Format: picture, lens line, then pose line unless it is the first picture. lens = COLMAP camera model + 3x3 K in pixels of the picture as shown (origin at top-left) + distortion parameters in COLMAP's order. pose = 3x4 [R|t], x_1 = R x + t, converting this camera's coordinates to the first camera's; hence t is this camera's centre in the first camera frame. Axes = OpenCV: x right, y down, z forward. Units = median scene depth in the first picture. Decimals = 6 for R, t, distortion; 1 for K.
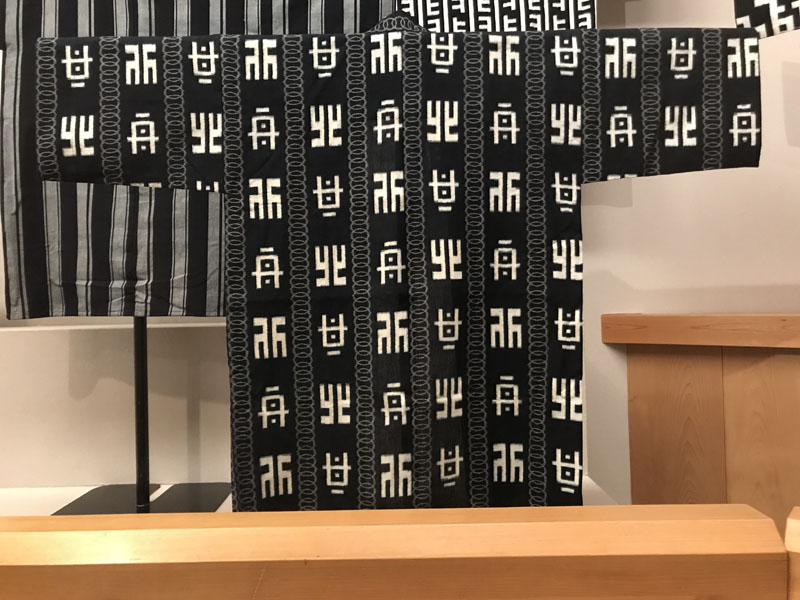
lens RADIAL K [[663.5, 0, 401.7], [0, 663.5, 301.5], [0, 0, 1]] dist [-0.004273, -0.000520]
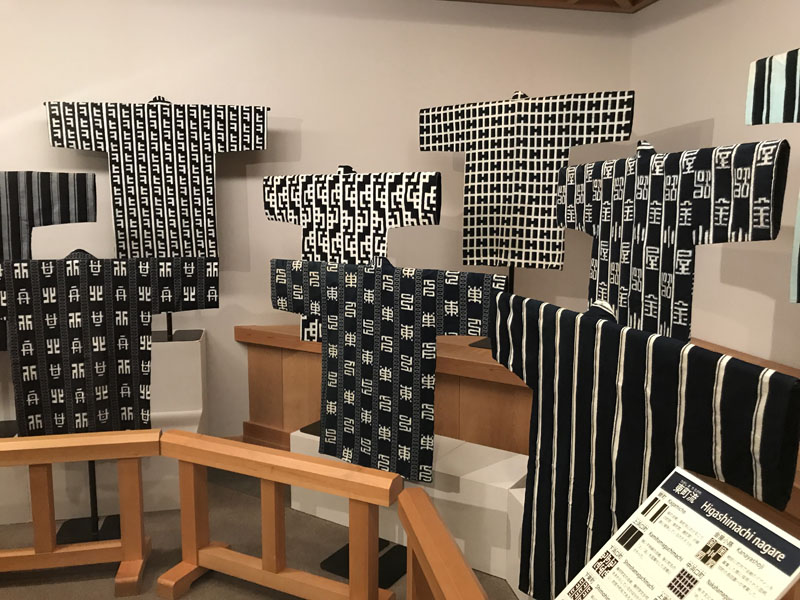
lens RADIAL K [[663.5, 0, 400.1], [0, 663.5, 299.1], [0, 0, 1]] dist [-0.004273, -0.000520]
pose [[0.972890, -0.004148, 0.231232, 0.642716], [-0.027413, 0.990722, 0.133110, -0.641771], [-0.229638, -0.135840, 0.963750, -1.896261]]
